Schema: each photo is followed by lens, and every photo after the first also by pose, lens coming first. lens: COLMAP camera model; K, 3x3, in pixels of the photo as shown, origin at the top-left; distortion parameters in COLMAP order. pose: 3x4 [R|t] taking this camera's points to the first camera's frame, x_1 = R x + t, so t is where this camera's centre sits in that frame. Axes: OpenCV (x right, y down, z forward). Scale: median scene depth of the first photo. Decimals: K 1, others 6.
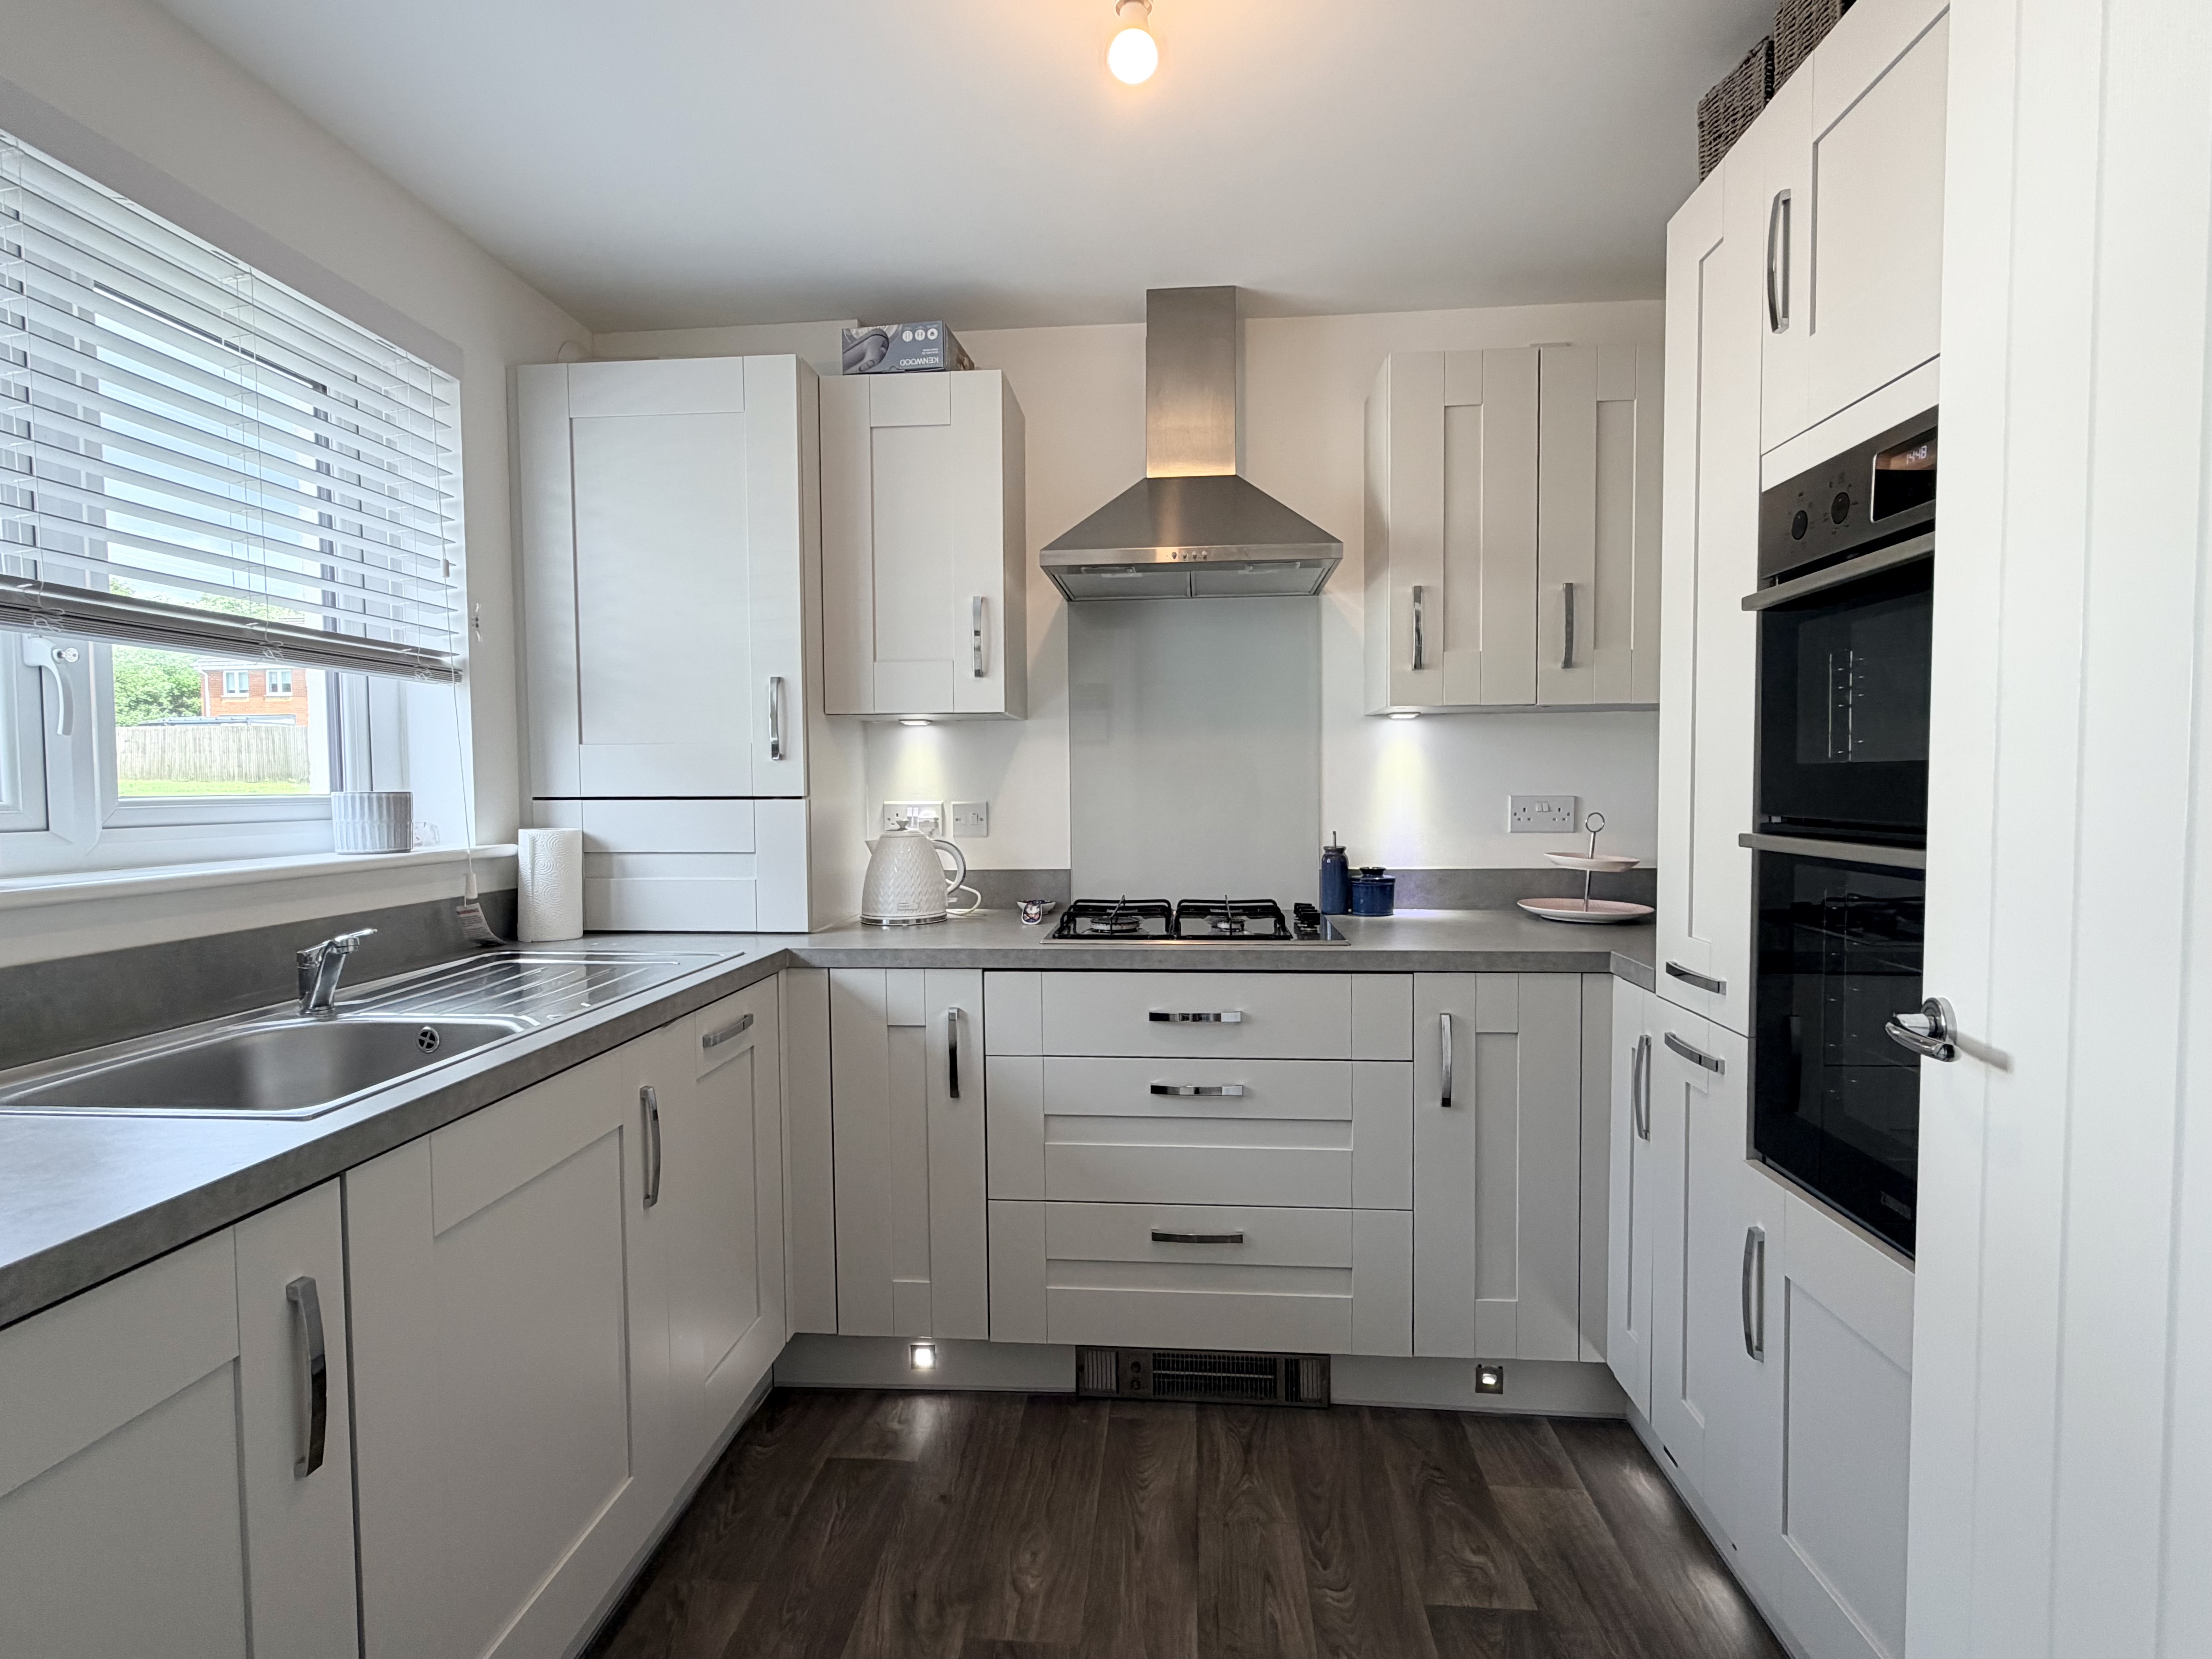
lens RADIAL K [[1019.9, 0, 1103.8], [0, 1019.9, 826.6], [0, 0, 1]] dist [-0.007922, -0.000966]
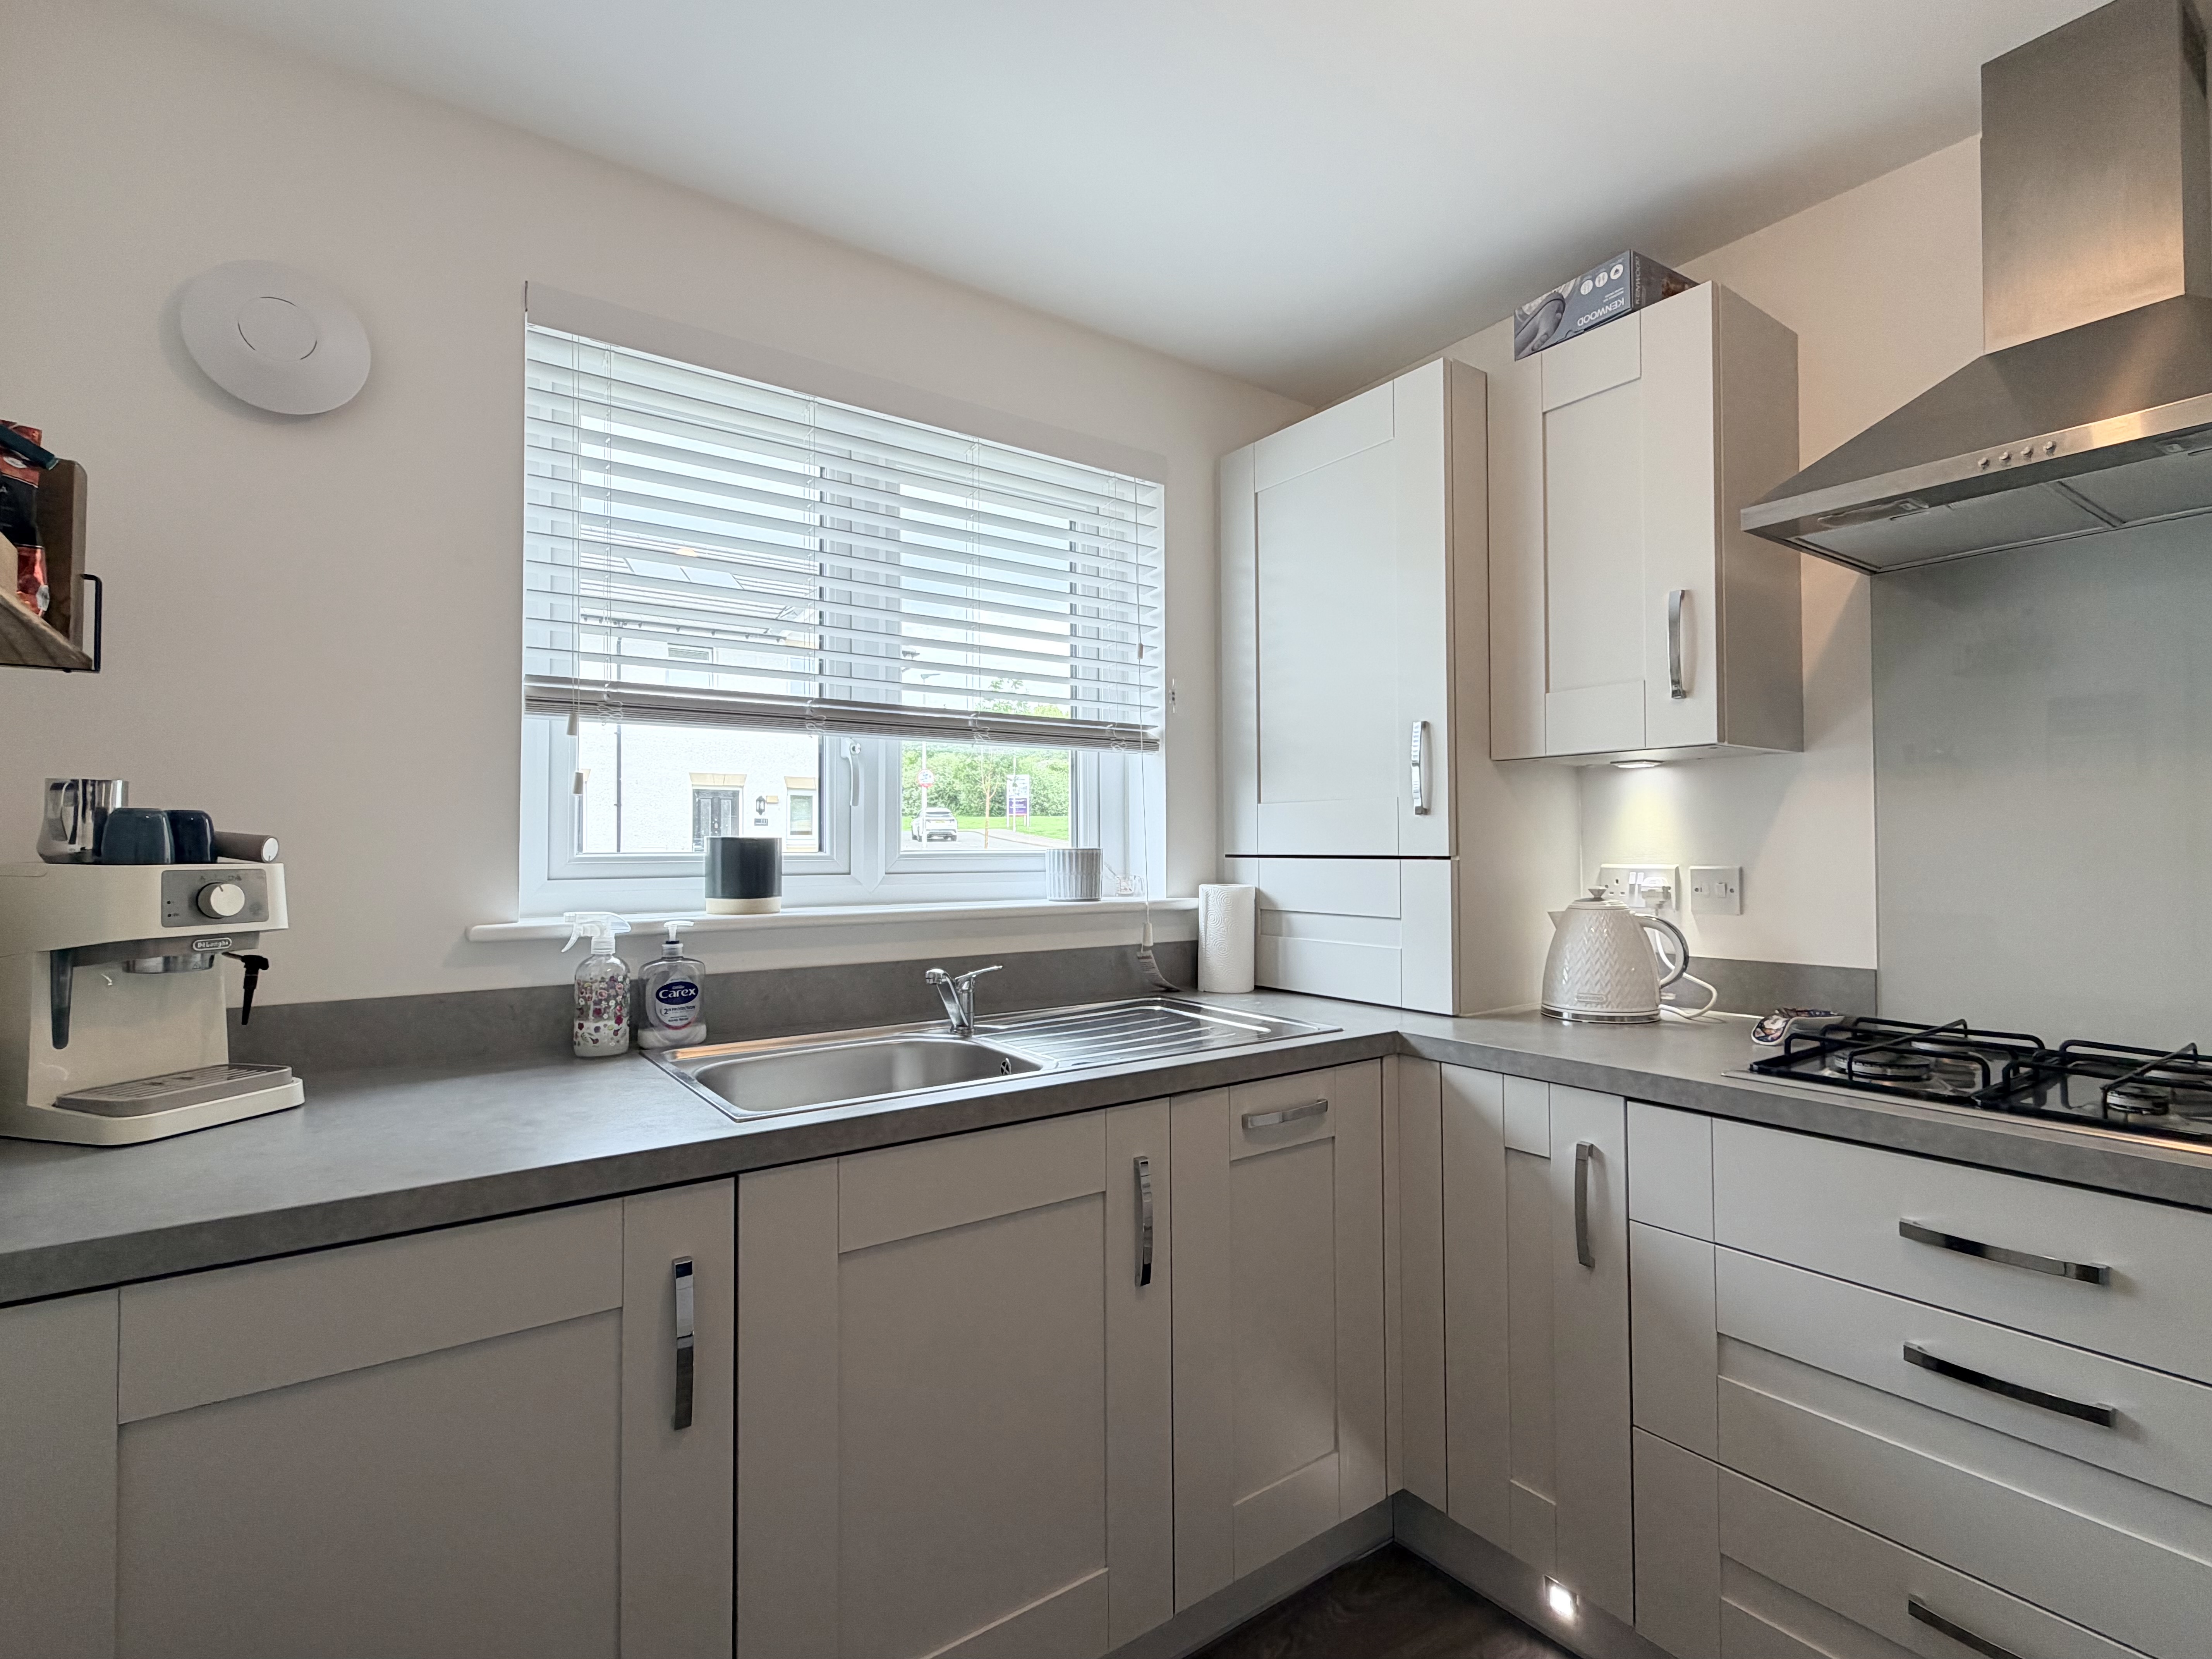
lens RADIAL K [[1019.9, 0, 1104.9], [0, 1019.9, 830.5], [0, 0, 1]] dist [-0.007922, -0.000966]
pose [[0.658406, -0.009026, -0.752609, 0.169457], [-0.032574, 0.998650, -0.040473, -0.007741], [0.751958, 0.051163, 0.657223, 0.222000]]
